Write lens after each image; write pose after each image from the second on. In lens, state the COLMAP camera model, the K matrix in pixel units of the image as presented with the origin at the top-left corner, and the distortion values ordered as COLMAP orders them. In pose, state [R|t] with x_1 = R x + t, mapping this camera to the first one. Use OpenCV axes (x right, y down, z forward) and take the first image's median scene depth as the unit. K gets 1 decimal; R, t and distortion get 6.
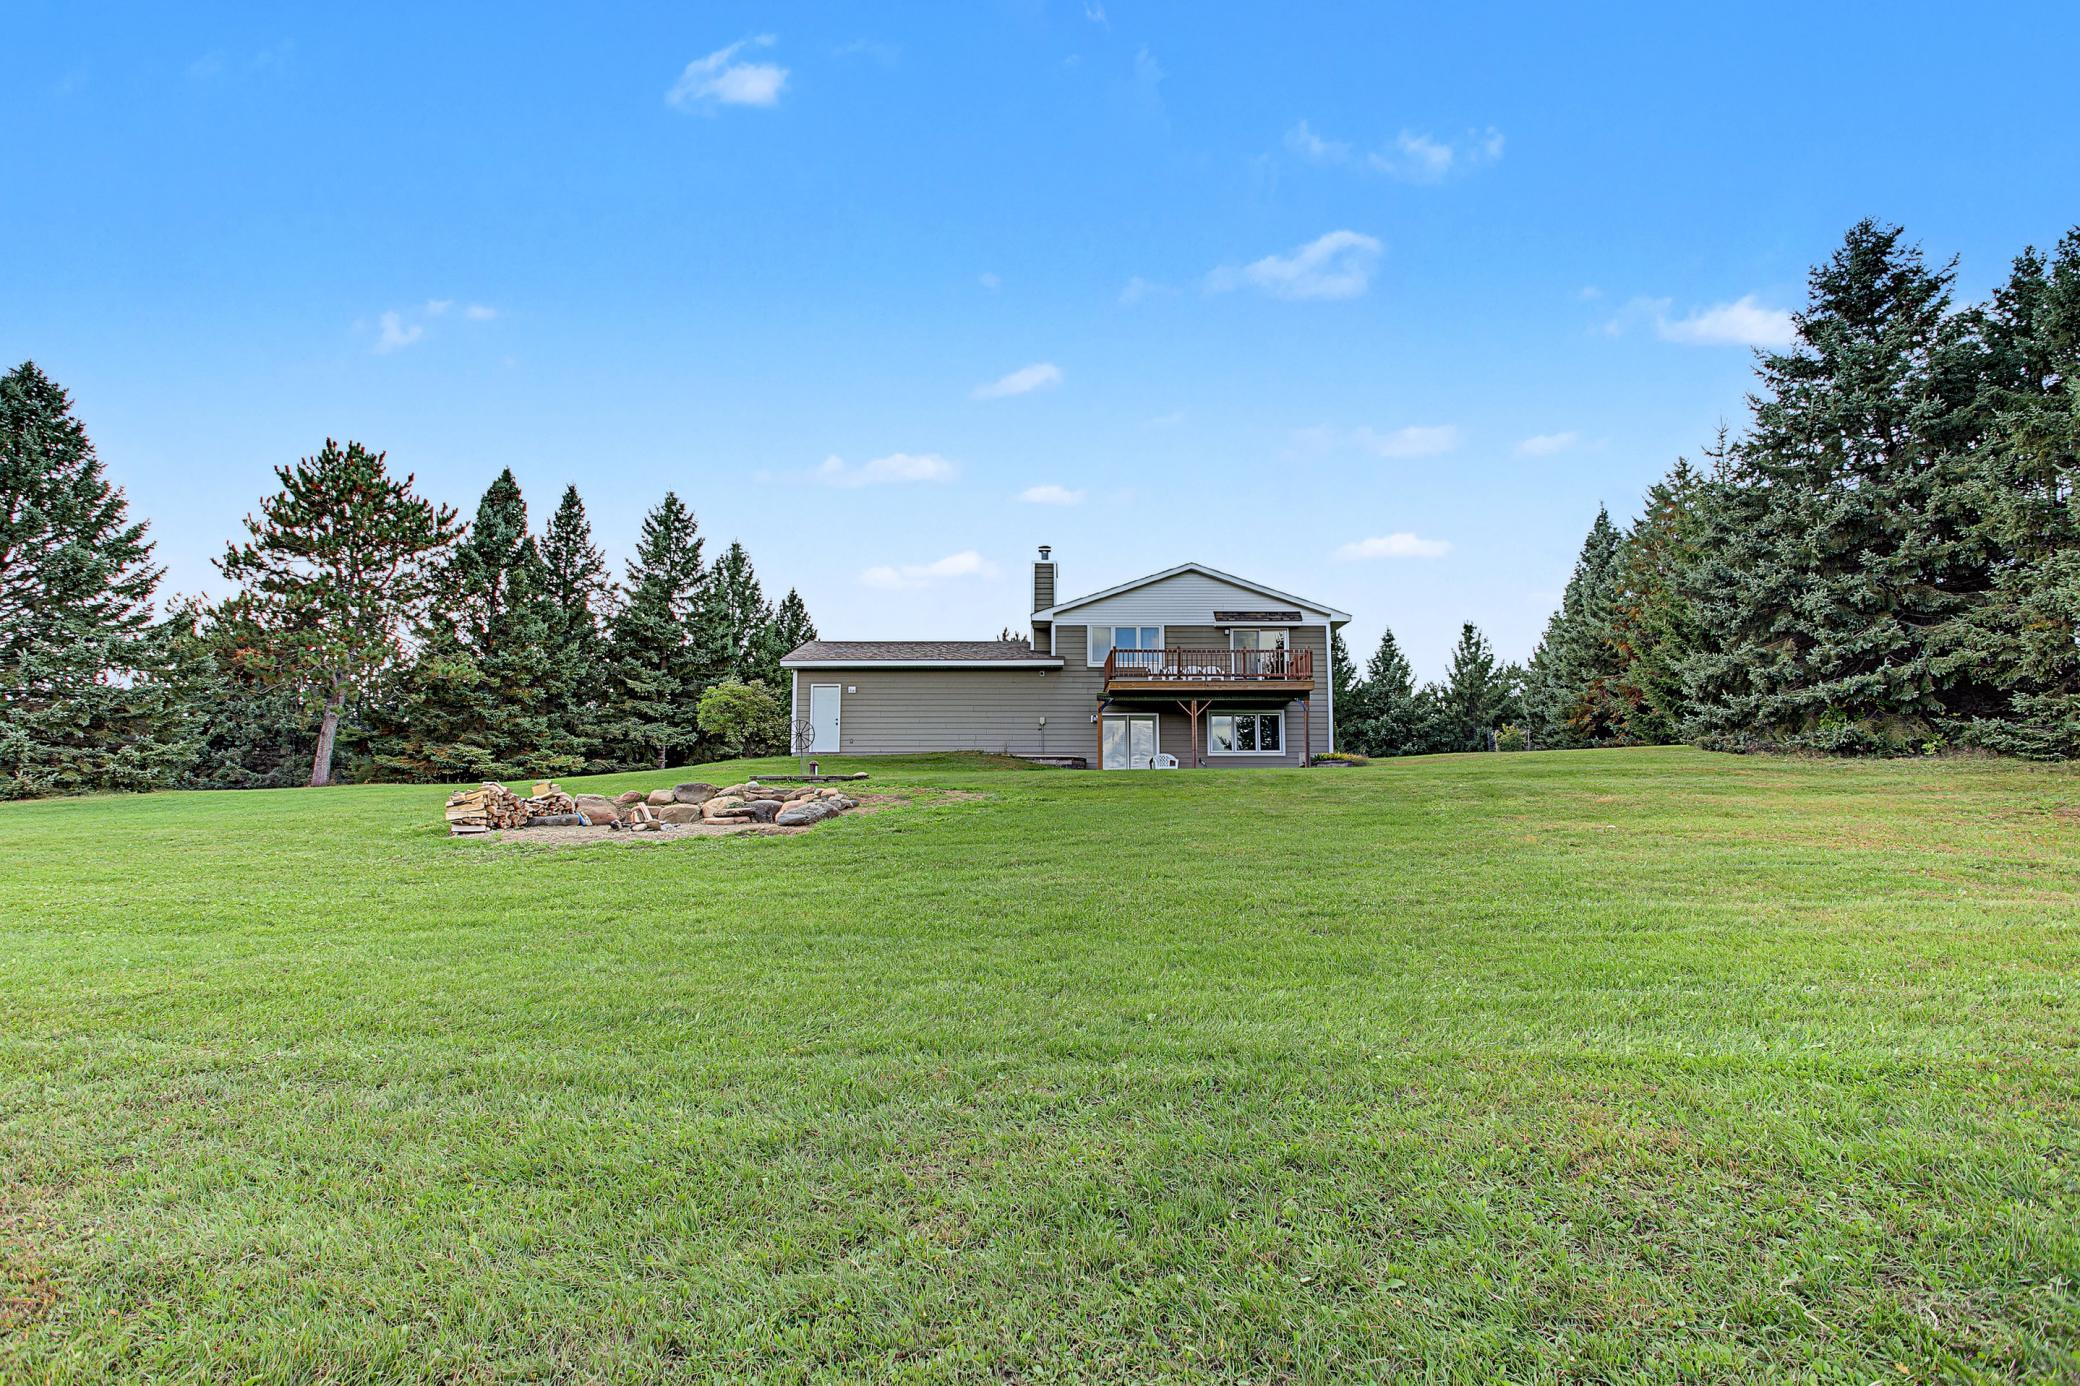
lens RADIAL K [[1026.6, 0, 1030.7], [0, 1026.6, 695.0], [0, 0, 1]] dist [-0.005612, 0.000072]
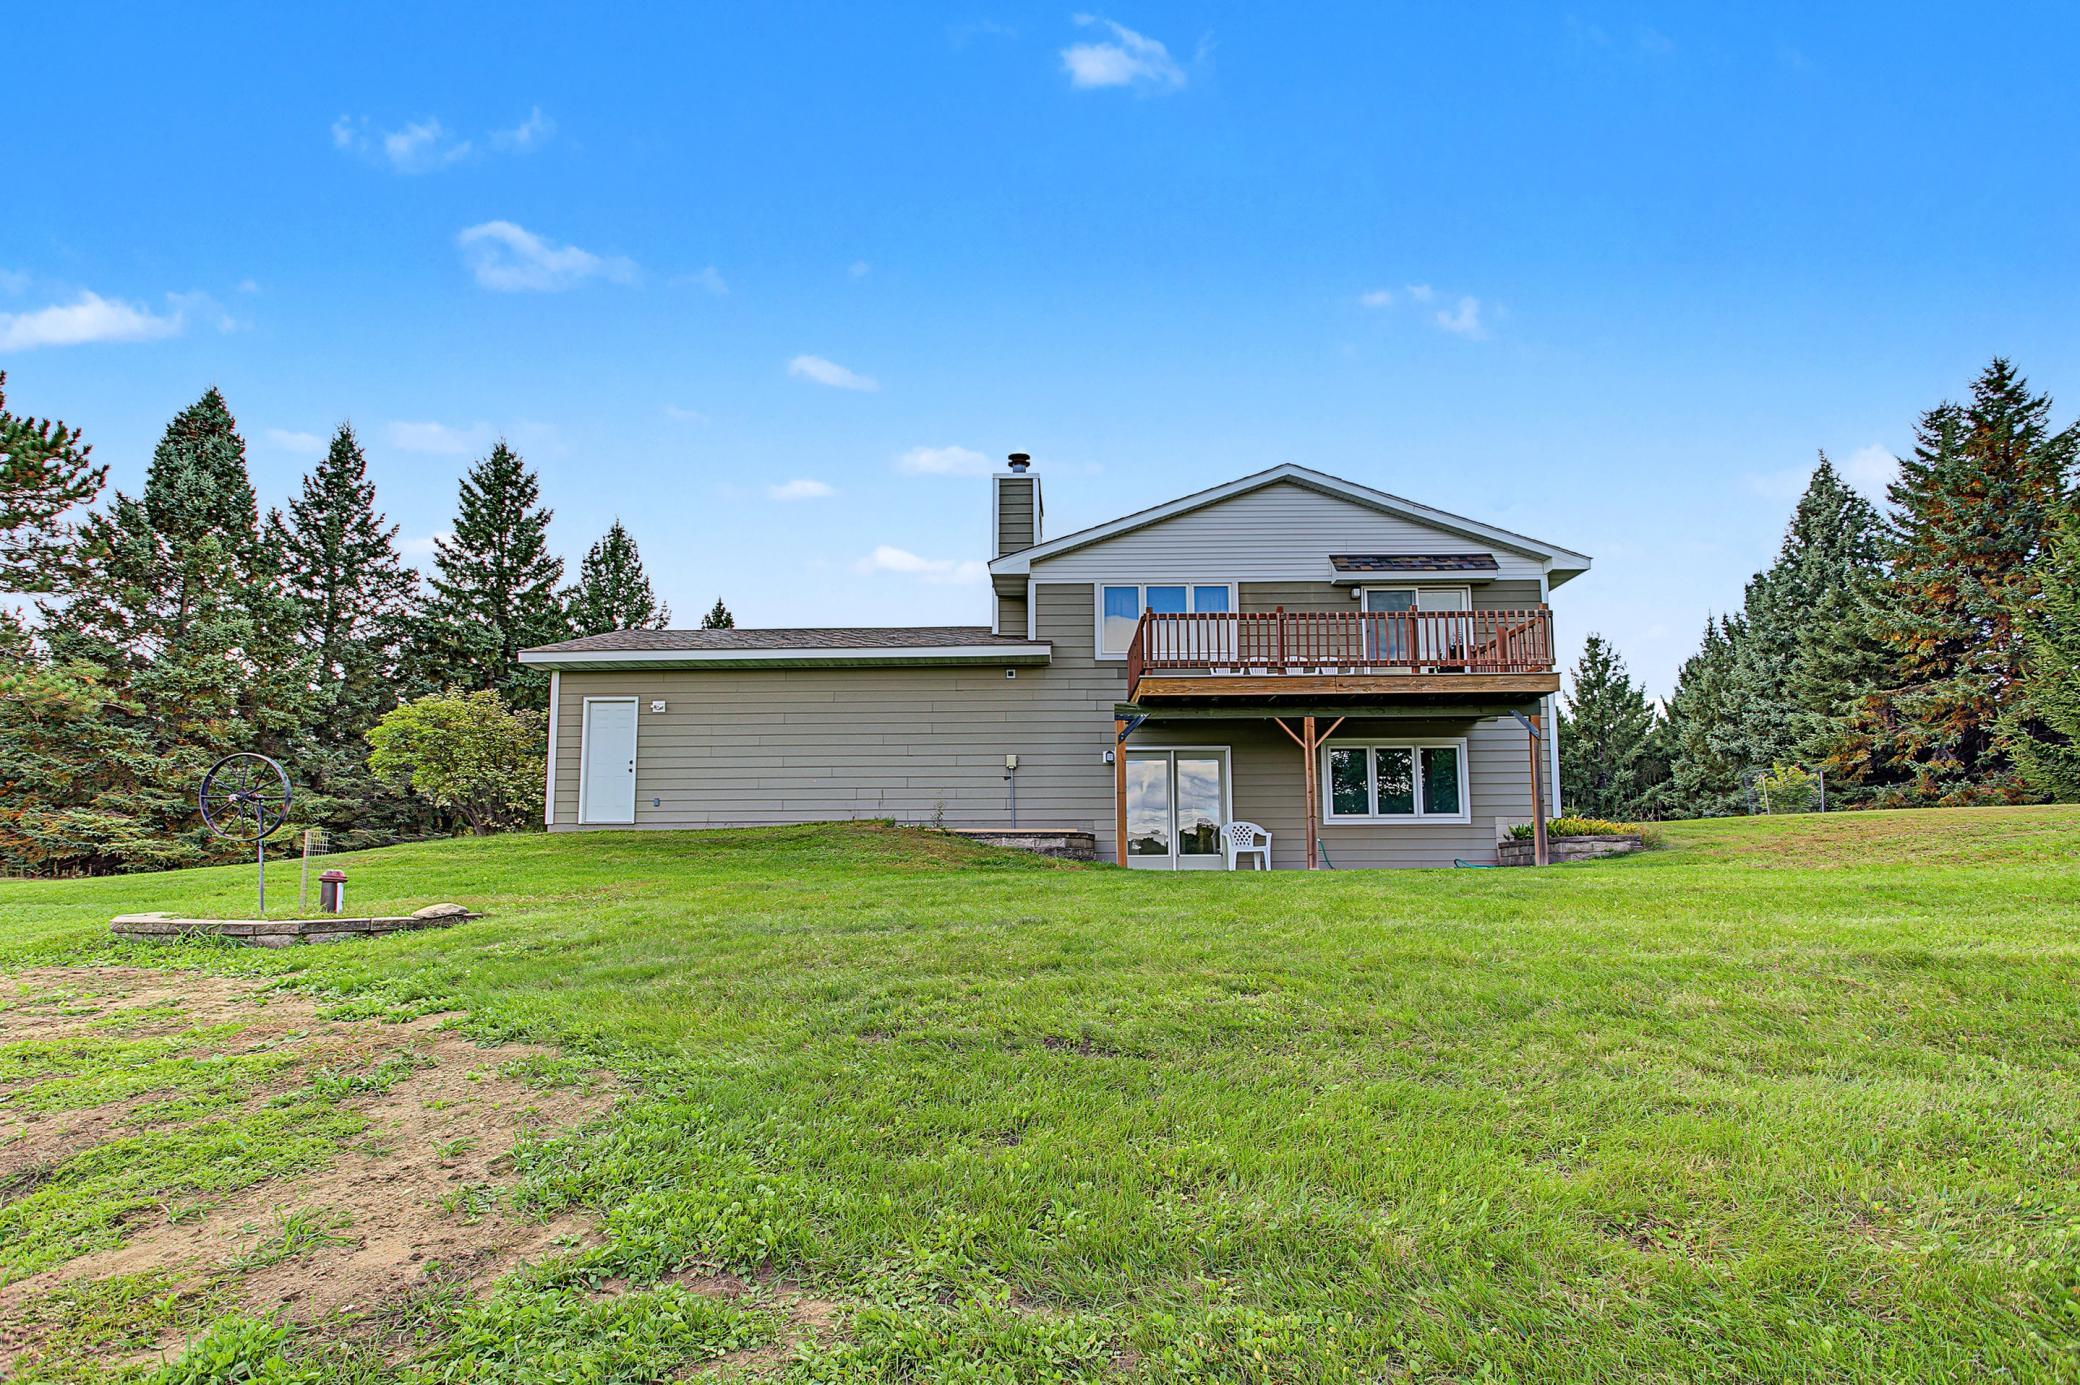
lens RADIAL K [[1026.6, 0, 1034.4], [0, 1026.6, 750.6], [0, 0, 1]] dist [-0.005612, 0.000072]
pose [[0.999933, -0.008460, -0.007929, 0.026566], [0.008509, 0.999945, 0.006096, 0.015796], [0.007877, -0.006163, 0.999950, 0.454072]]
